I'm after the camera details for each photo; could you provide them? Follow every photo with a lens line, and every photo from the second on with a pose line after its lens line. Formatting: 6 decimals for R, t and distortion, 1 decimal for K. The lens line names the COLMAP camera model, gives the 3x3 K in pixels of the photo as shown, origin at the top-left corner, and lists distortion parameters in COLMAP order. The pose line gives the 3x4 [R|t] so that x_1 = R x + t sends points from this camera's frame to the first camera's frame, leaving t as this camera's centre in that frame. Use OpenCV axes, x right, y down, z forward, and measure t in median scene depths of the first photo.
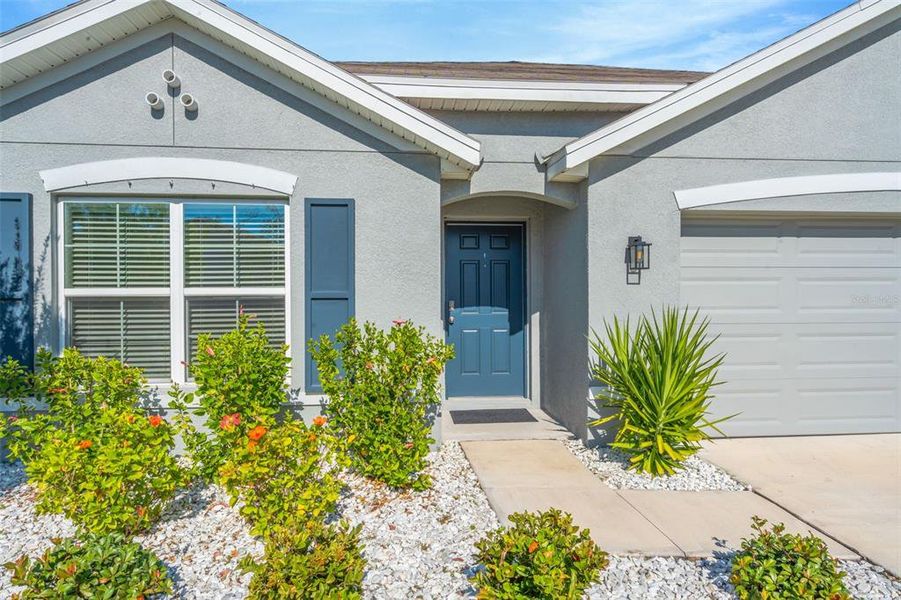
lens RADIAL K [[412.8, 0, 450.5], [0, 412.8, 300.0], [0, 0, 1]] dist [0.000524, 0.000329]
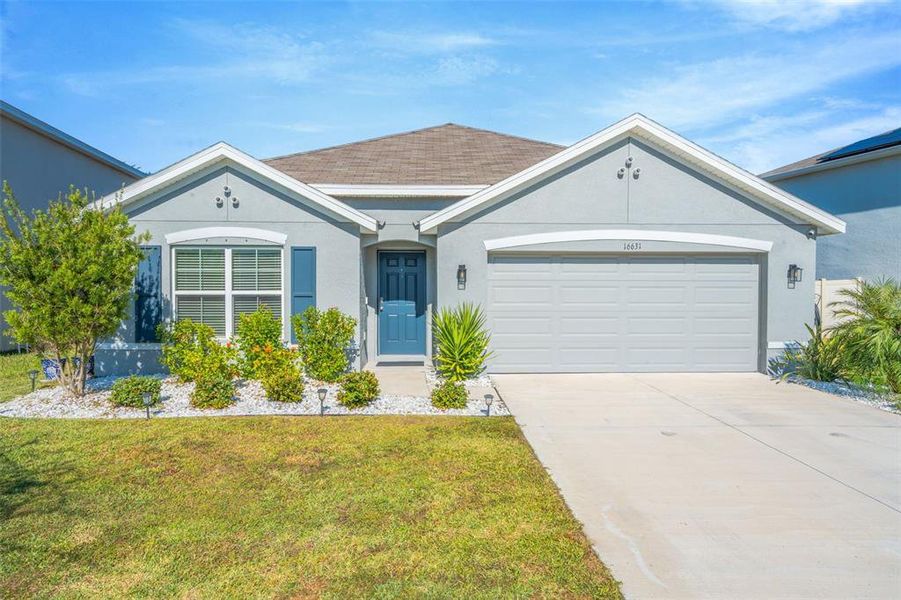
lens RADIAL K [[412.6, 0, 442.8], [0, 412.6, 294.8], [0, 0, 1]] dist [0.001660, 0.000416]
pose [[0.999293, 0.005778, -0.037142, 0.455915], [-0.005541, 0.999964, 0.006479, -0.028182], [0.037178, -0.006269, 0.999289, -0.970022]]
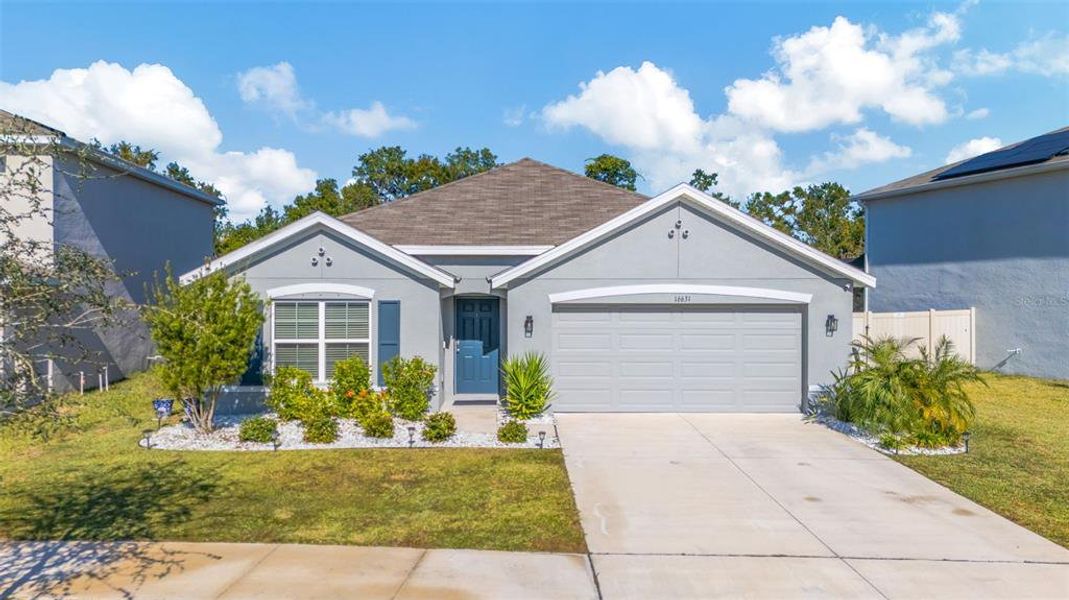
lens RADIAL K [[513.8, 0, 529.1], [0, 513.8, 302.8], [0, 0, 1]] dist [0.040883, -0.023826]
pose [[0.998938, 0.006331, -0.045643, 0.602453], [-0.006352, 0.999980, -0.000315, -0.234007], [0.045640, 0.000604, 0.998958, -1.783608]]
